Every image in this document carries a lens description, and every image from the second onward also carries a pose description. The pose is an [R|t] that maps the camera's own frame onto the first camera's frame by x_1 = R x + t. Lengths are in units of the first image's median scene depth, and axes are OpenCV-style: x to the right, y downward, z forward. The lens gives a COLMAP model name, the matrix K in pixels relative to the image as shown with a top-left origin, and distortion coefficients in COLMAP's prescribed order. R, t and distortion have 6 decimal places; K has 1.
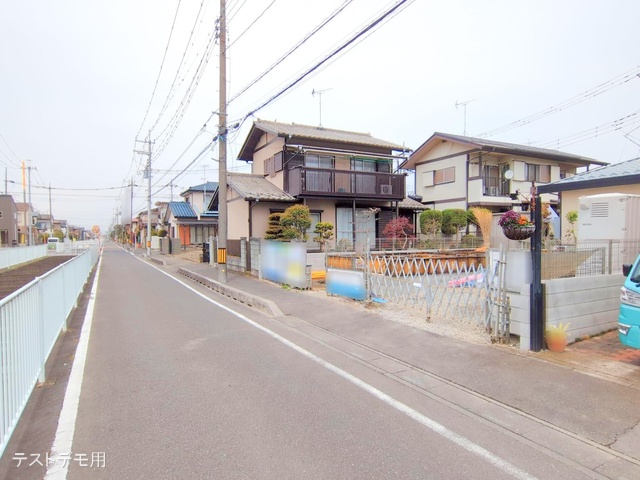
lens RADIAL K [[394.4, 0, 320.0], [0, 394.4, 240.0], [0, 0, 1]] dist [0.002479, -0.001795]
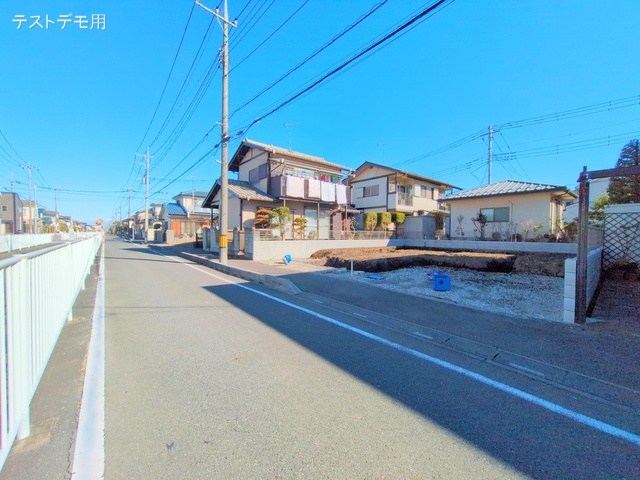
lens RADIAL K [[252.9, 0, 319.7], [0, 252.9, 237.4], [0, 0, 1]] dist [0.003038, 0.000299]
pose [[0.978908, 0.013028, 0.203886, -0.088321], [-0.014293, 0.999887, 0.004734, 0.015025], [-0.203801, -0.007548, 0.978983, 0.134623]]
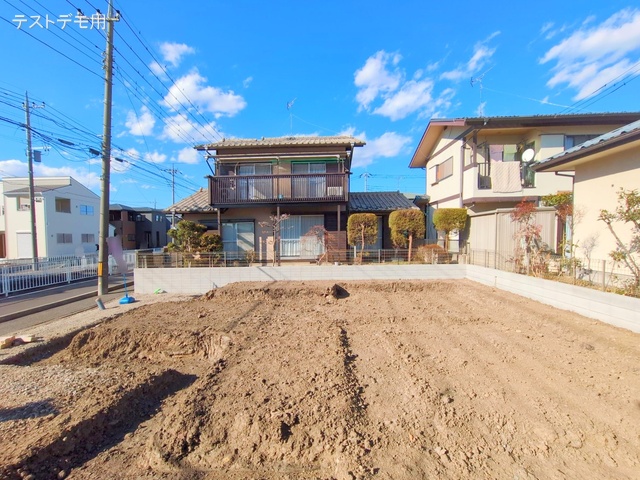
lens RADIAL K [[276.5, 0, 320.0], [0, 276.5, 240.0], [0, 0, 1]] dist [0.002135, 0.000575]
pose [[0.878988, 0.000839, -0.476843, 0.475156], [0.005716, 0.999908, 0.012296, -0.029027], [0.476810, -0.013534, 0.878902, 0.475711]]
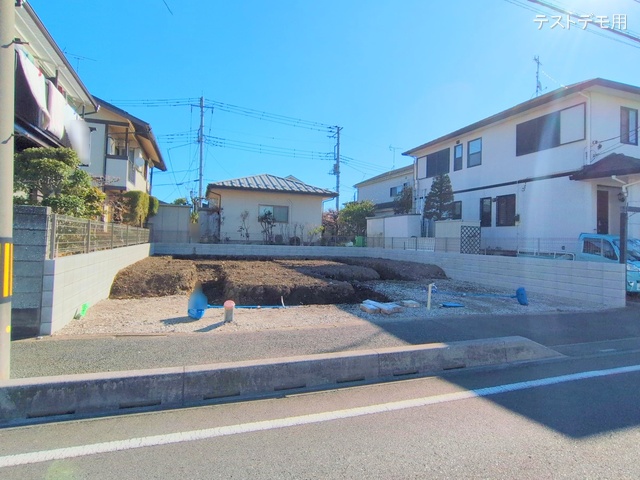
lens RADIAL K [[361.3, 0, 307.7], [0, 361.3, 224.6], [0, 0, 1]] dist [-0.001223, -0.000136]
pose [[0.164619, 0.053076, 0.984928, -0.333342], [-0.022296, 0.998496, -0.050080, 0.014738], [-0.986105, -0.013716, 0.165554, 0.589469]]
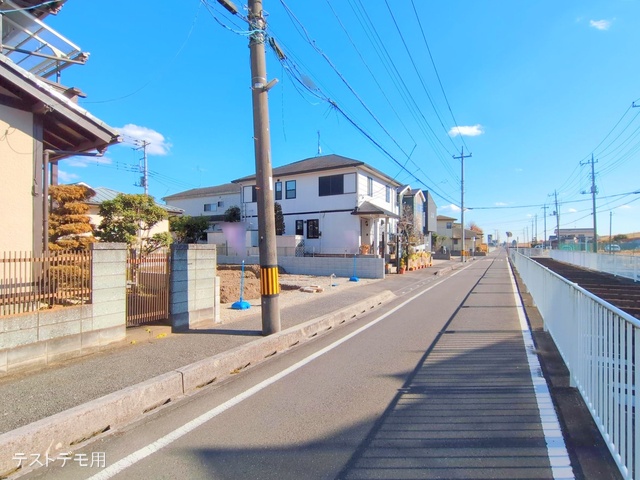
lens RADIAL K [[325.7, 0, 319.8], [0, 325.7, 238.9], [0, 0, 1]] dist [0.001049, 0.001031]
pose [[-0.525874, 0.029551, 0.850049, -0.461528], [0.016785, 0.999562, -0.024364, -0.000247], [-0.850397, 0.001456, -0.526140, 0.850236]]
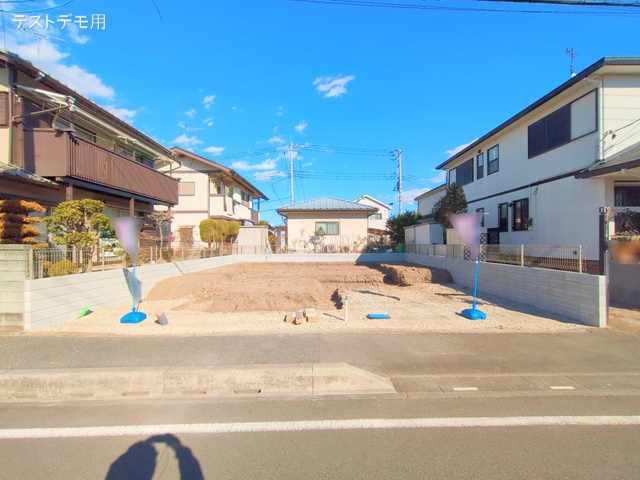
lens RADIAL K [[276.5, 0, 320.0], [0, 276.5, 240.0], [0, 0, 1]] dist [0.002135, 0.000575]
pose [[0.470535, 0.015776, 0.882240, -0.226892], [0.010902, 0.999660, -0.023690, -0.000289], [-0.882314, 0.020765, 0.470203, 0.412913]]
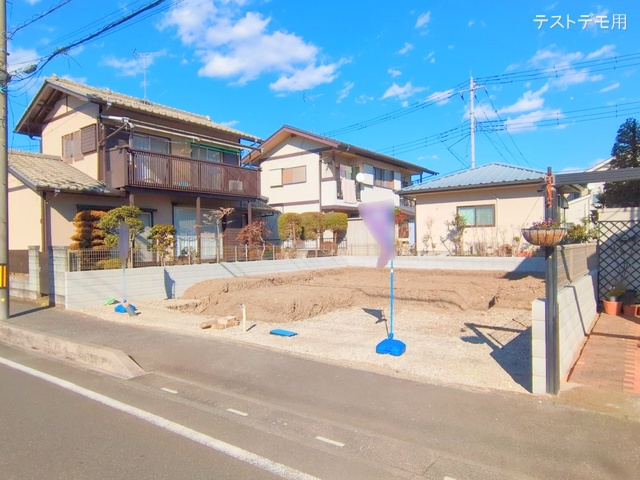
lens RADIAL K [[434.5, 0, 317.9], [0, 434.5, 242.3], [0, 0, 1]] dist [0.000189, -0.000845]
pose [[0.907792, -0.004978, 0.419391, -0.060121], [0.010589, 0.999883, -0.011052, -0.000499], [-0.419287, 0.014474, 0.907739, 0.125367]]
